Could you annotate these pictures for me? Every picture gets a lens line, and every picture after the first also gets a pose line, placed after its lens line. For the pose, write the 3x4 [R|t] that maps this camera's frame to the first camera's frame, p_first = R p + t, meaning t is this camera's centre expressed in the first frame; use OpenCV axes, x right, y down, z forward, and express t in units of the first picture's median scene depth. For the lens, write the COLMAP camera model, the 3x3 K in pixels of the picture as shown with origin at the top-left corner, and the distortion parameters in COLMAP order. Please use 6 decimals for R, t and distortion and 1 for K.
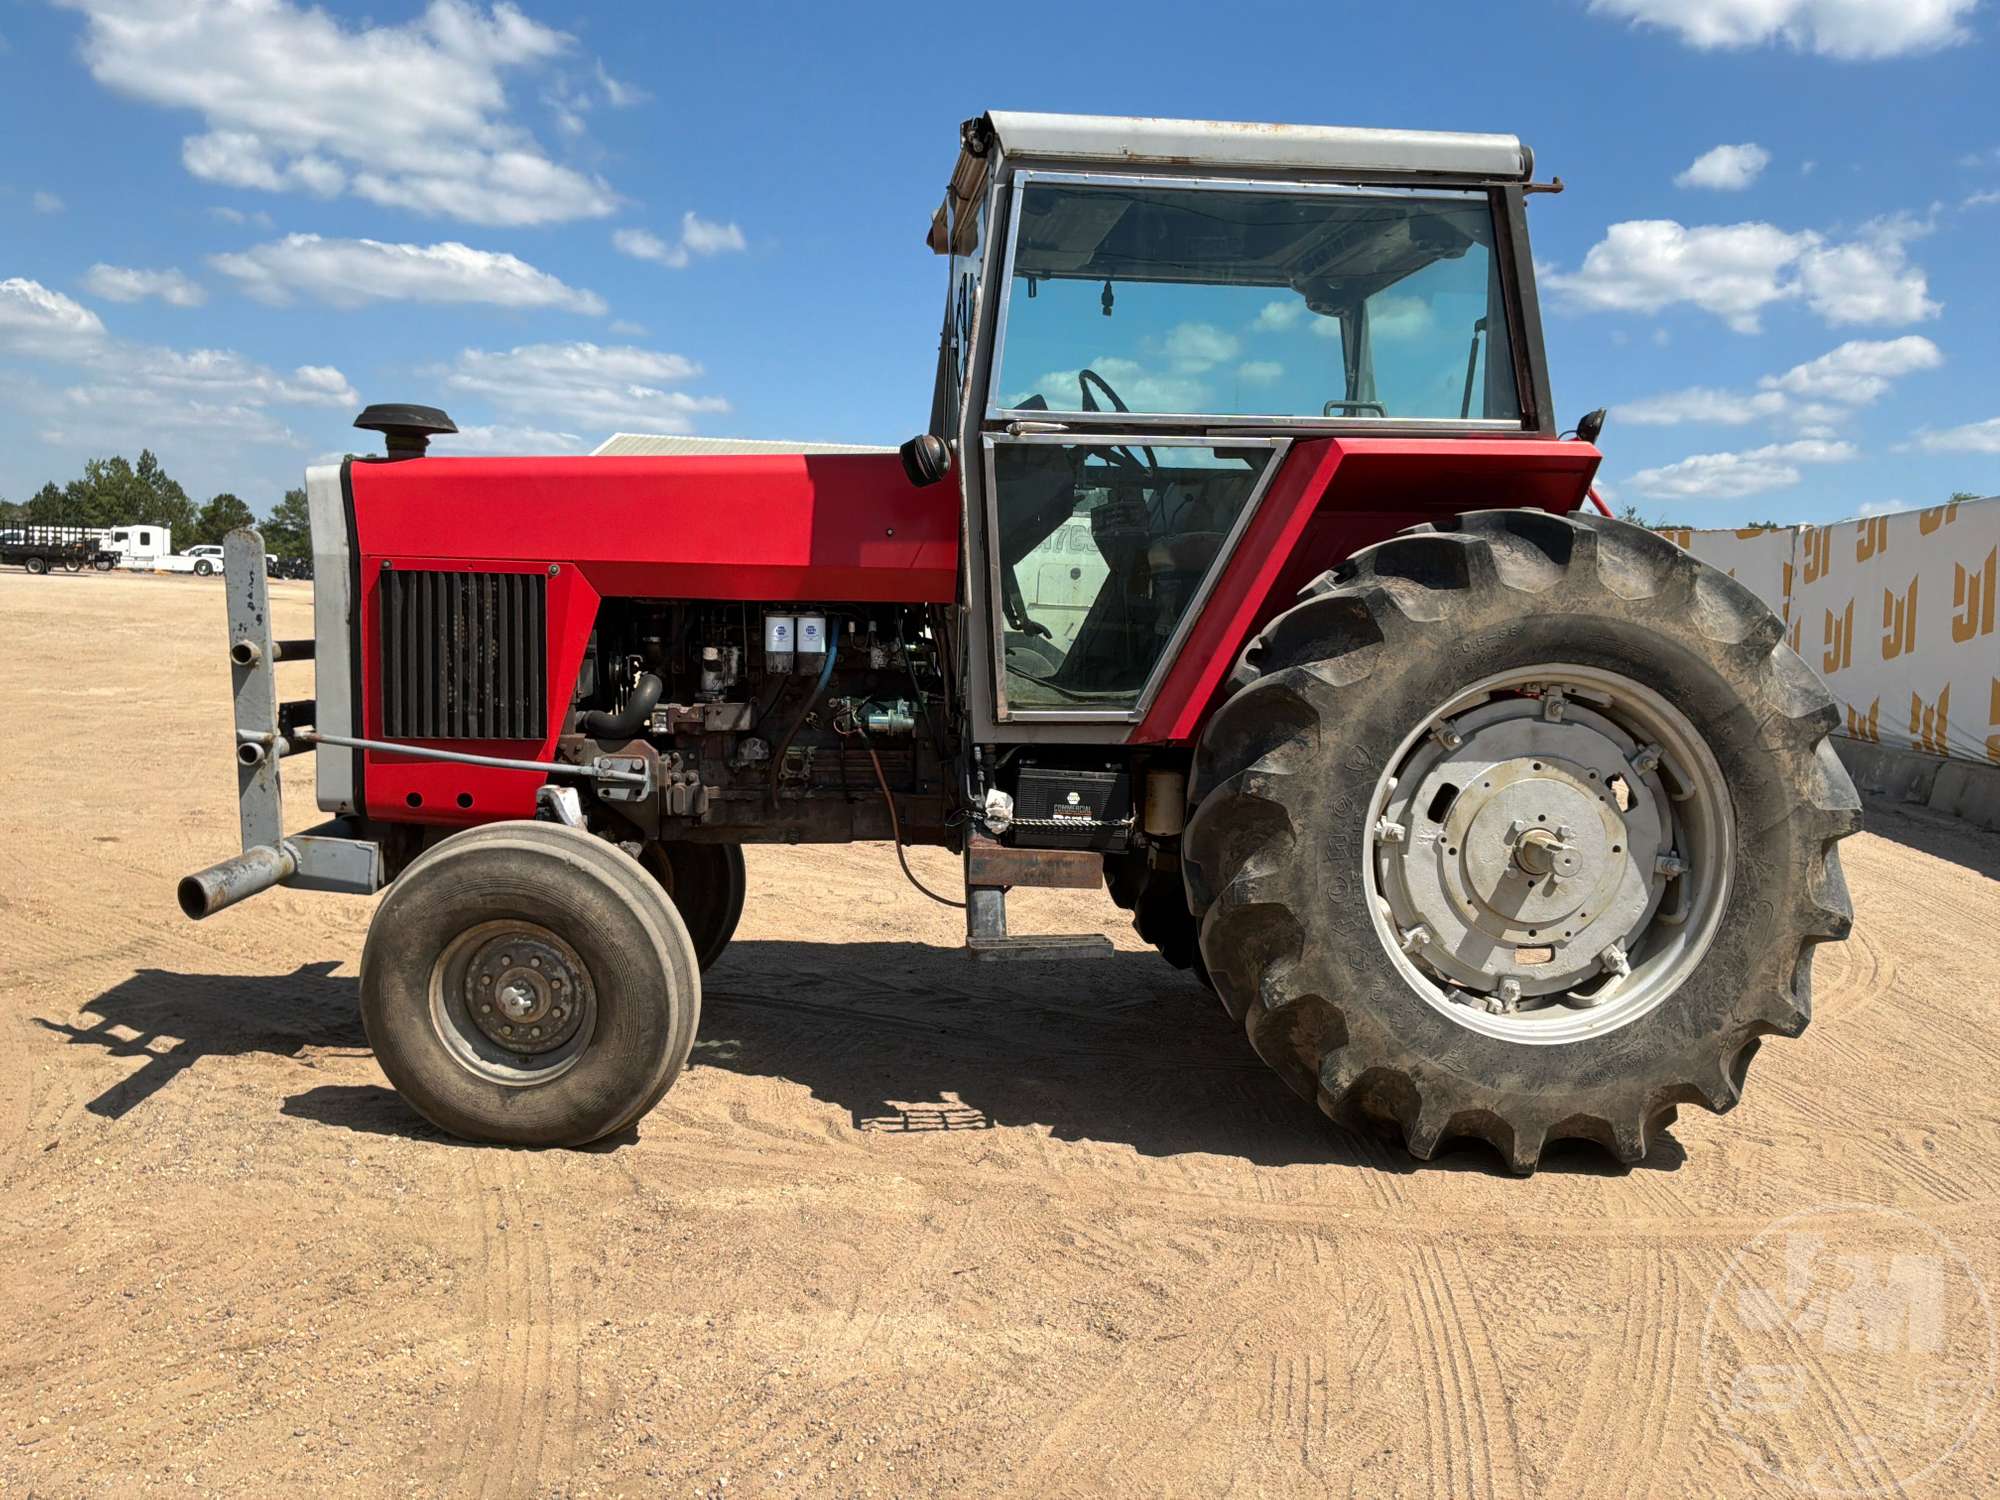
lens RADIAL K [[1666.5, 0, 1003.1], [0, 1666.5, 746.7], [0, 0, 1]] dist [0.161941, -0.329257]
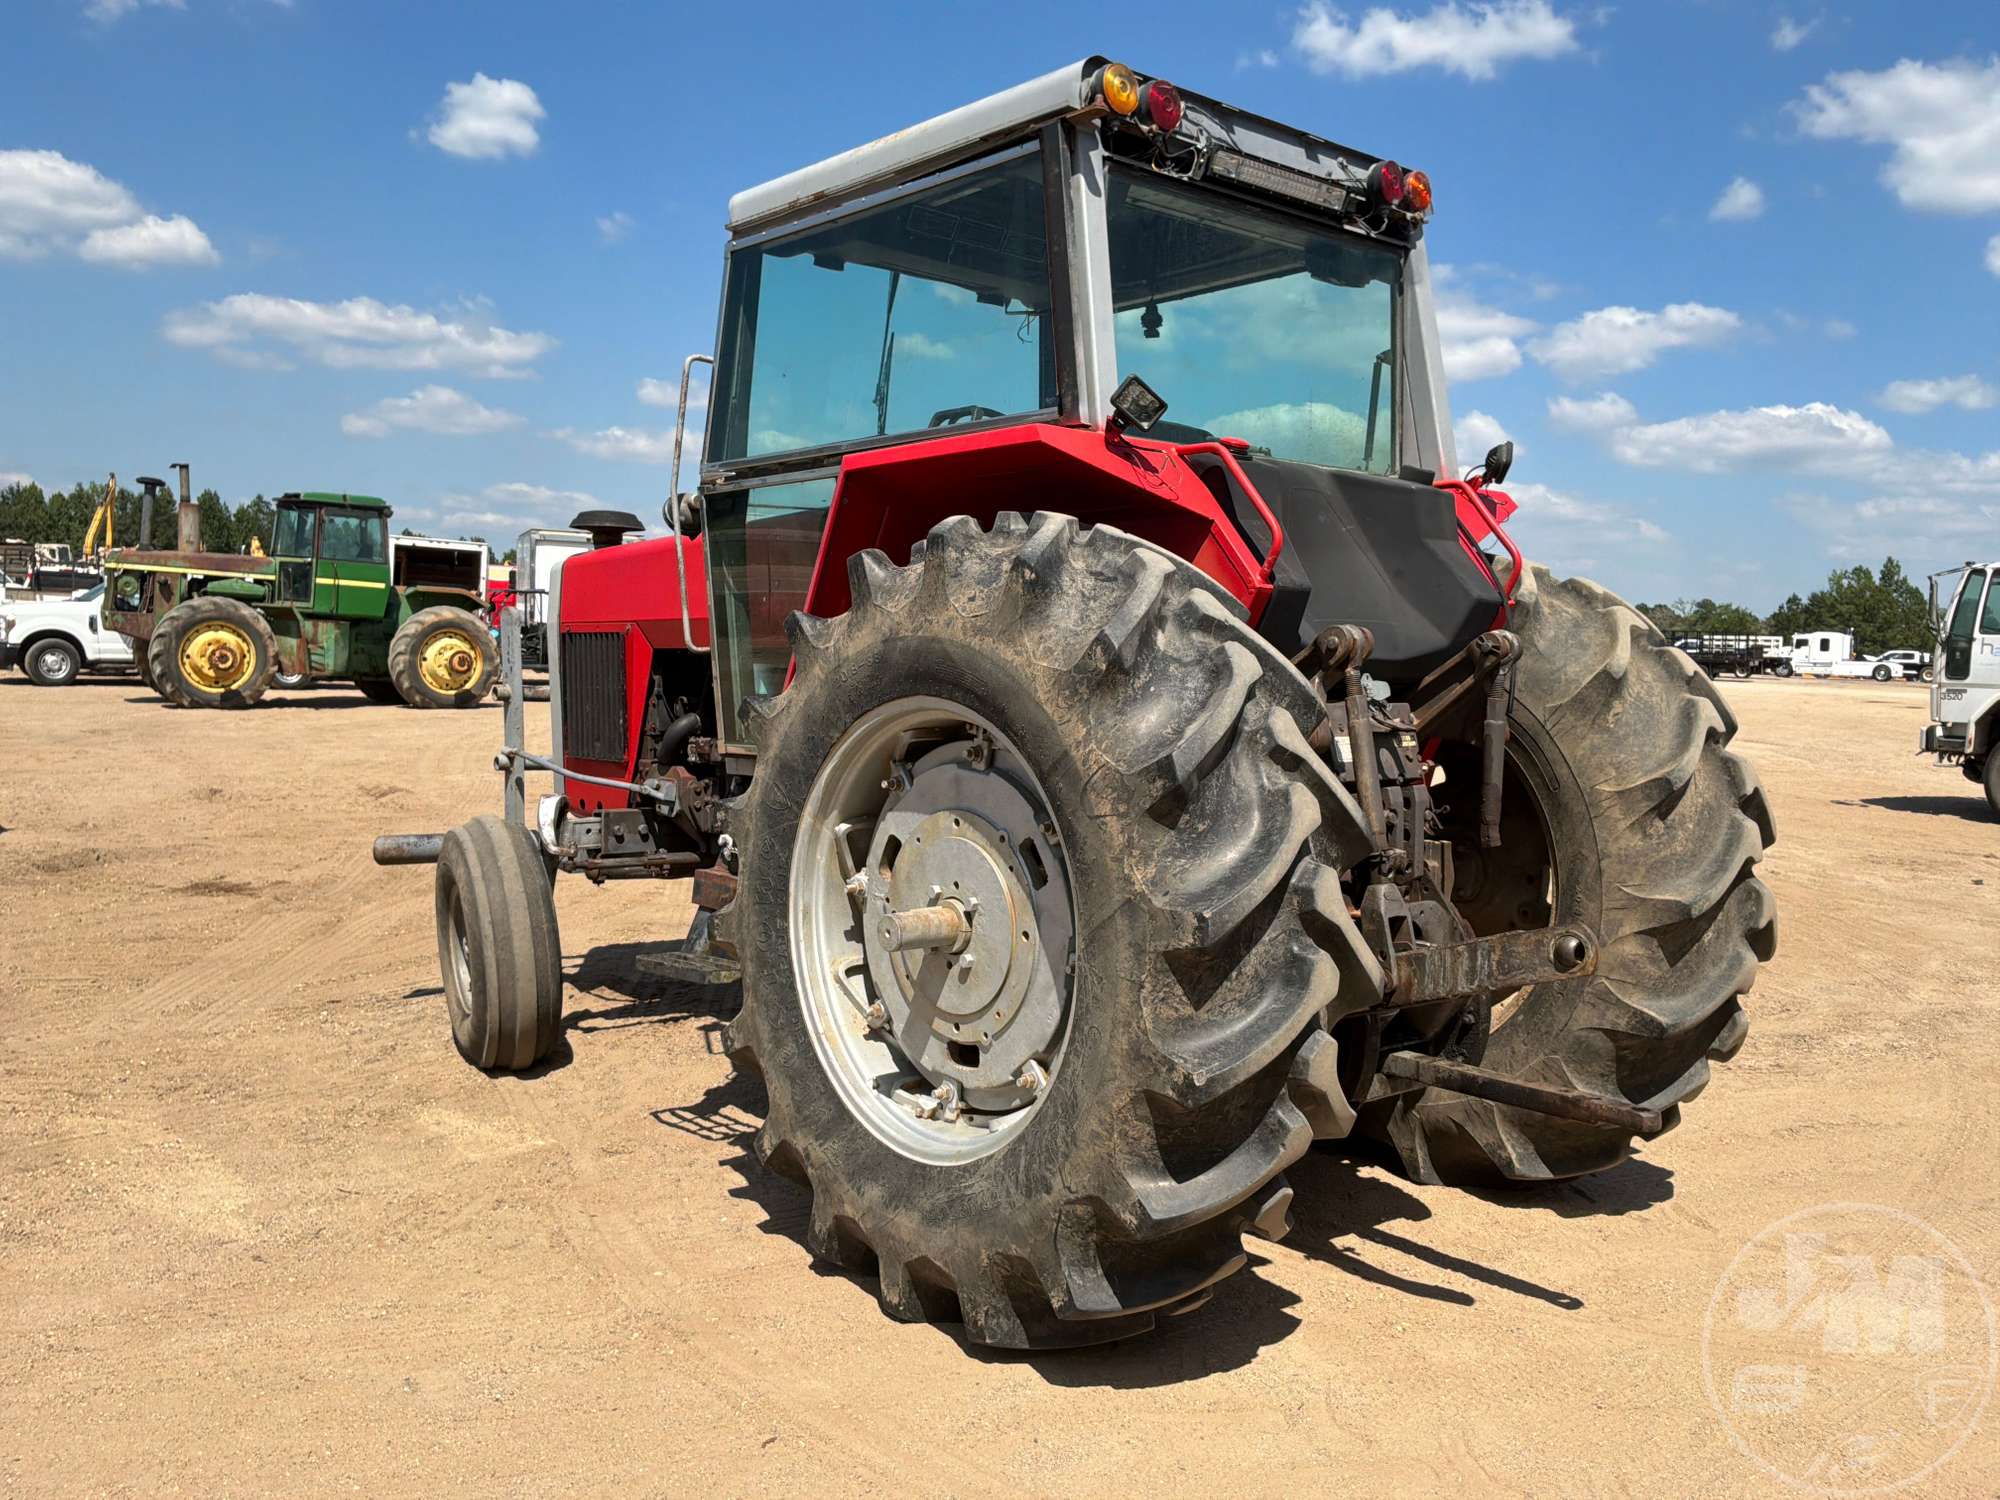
lens RADIAL K [[1666.5, 0, 1003.1], [0, 1666.5, 746.7], [0, 0, 1]] dist [0.161941, -0.329257]
pose [[0.565641, 0.023317, -0.824322, 1.011393], [-0.076152, 0.996806, -0.024059, -0.007387], [0.821128, 0.076382, 0.565610, 0.560346]]
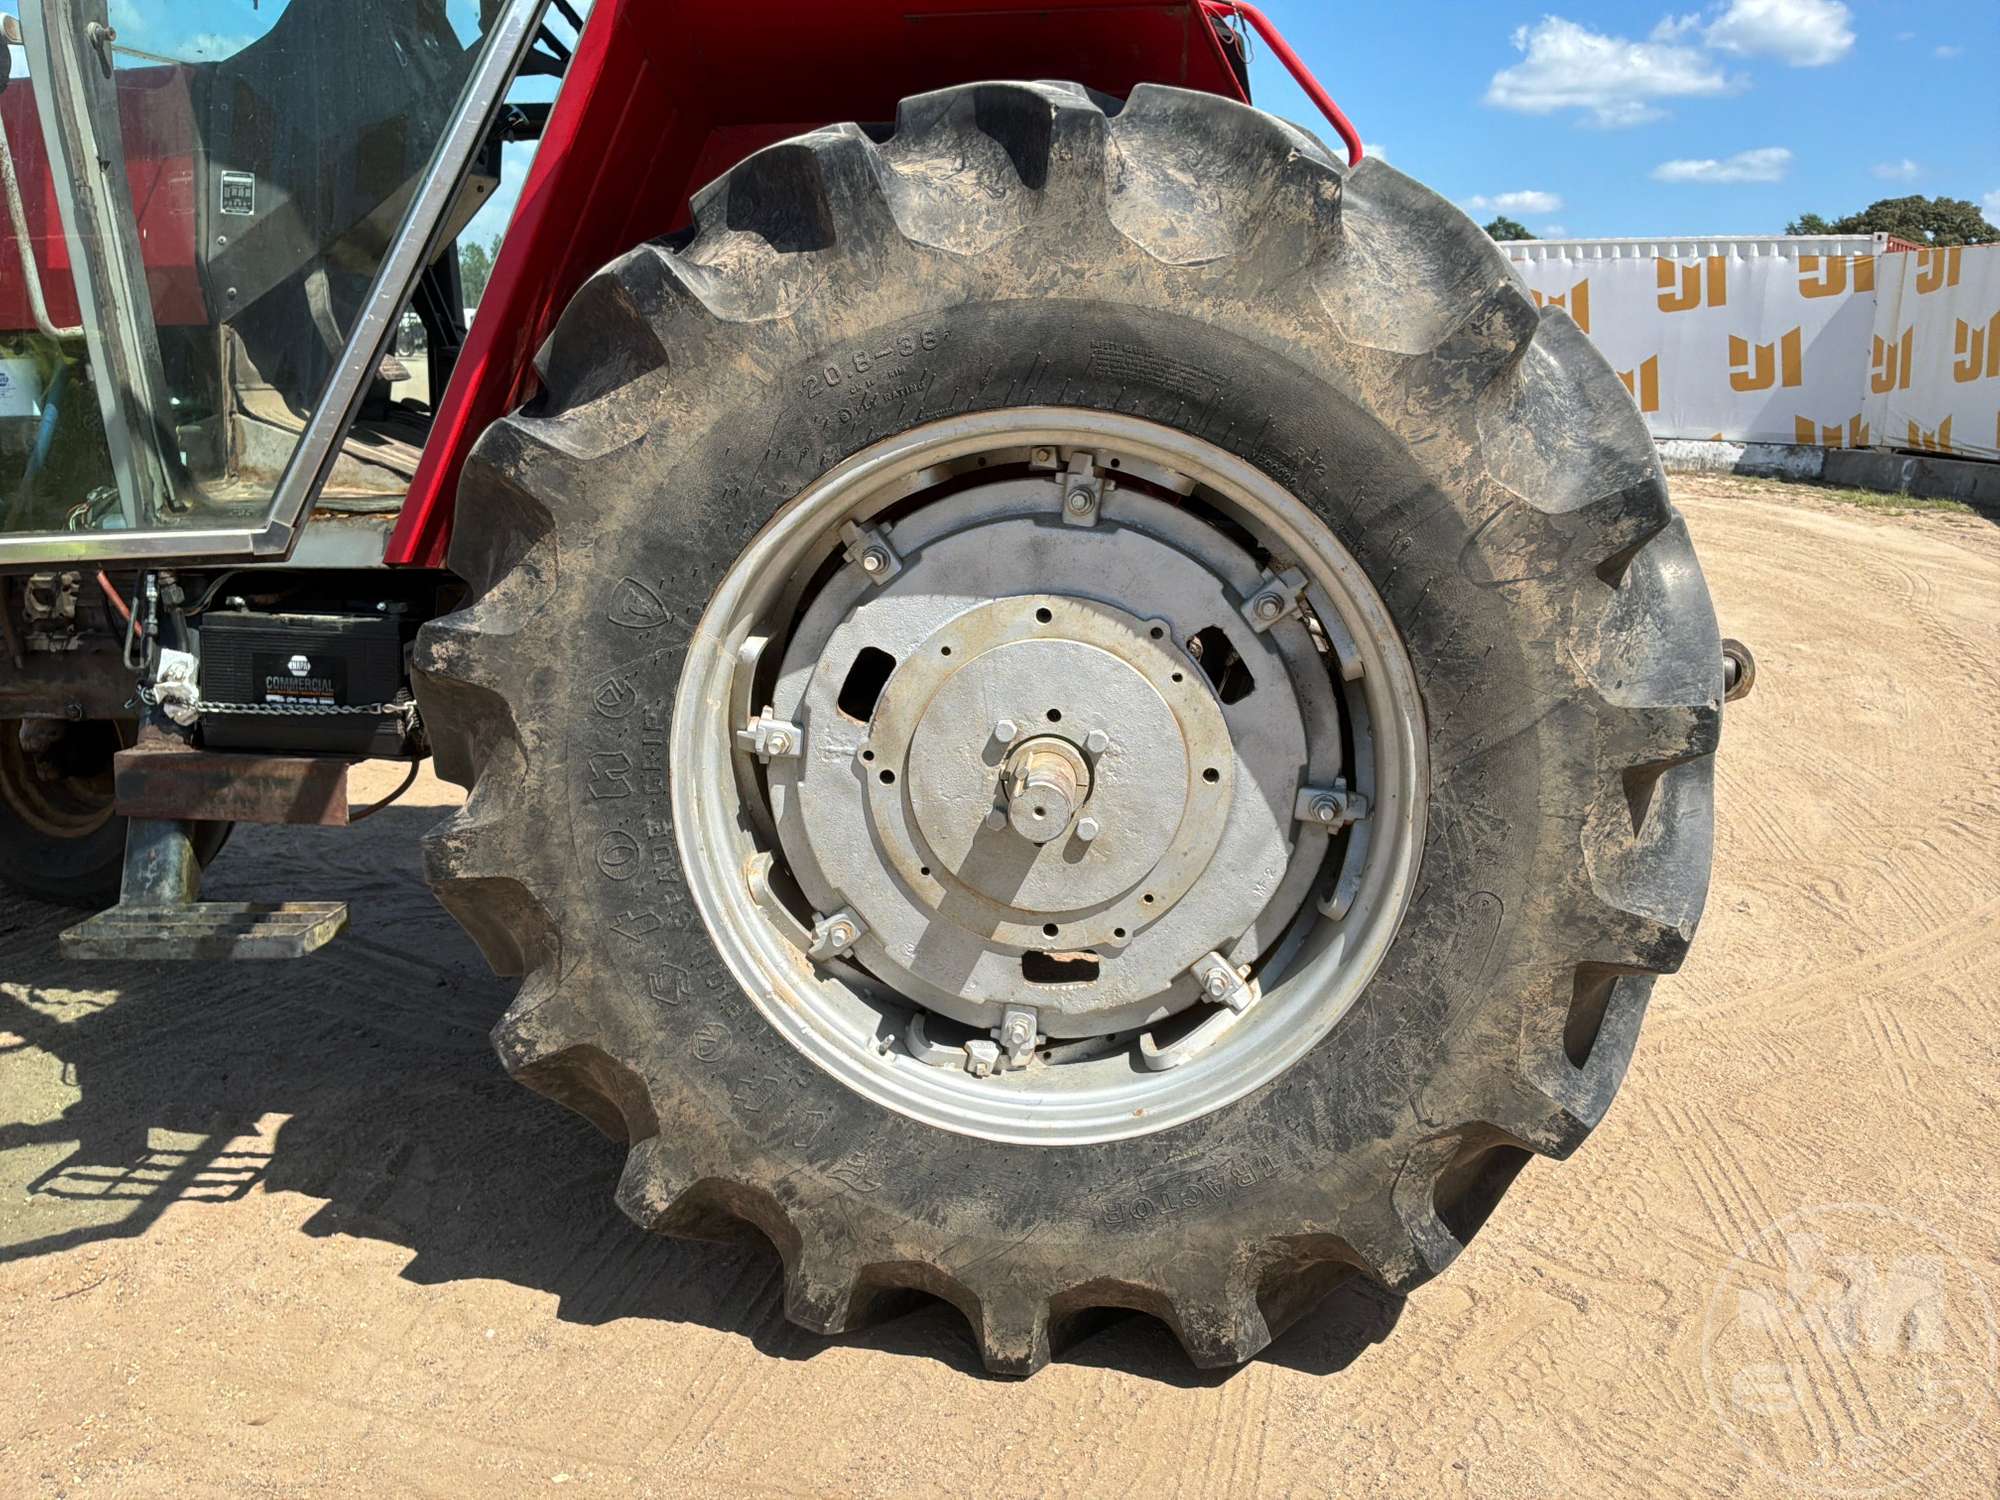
lens RADIAL K [[1666.5, 0, 1003.1], [0, 1666.5, 746.7], [0, 0, 1]] dist [0.161941, -0.329257]
pose [[0.978857, 0.019066, -0.203655, 0.411969], [0.008611, 0.990923, 0.134157, -0.016880], [0.204365, -0.133074, 0.969807, 0.508408]]
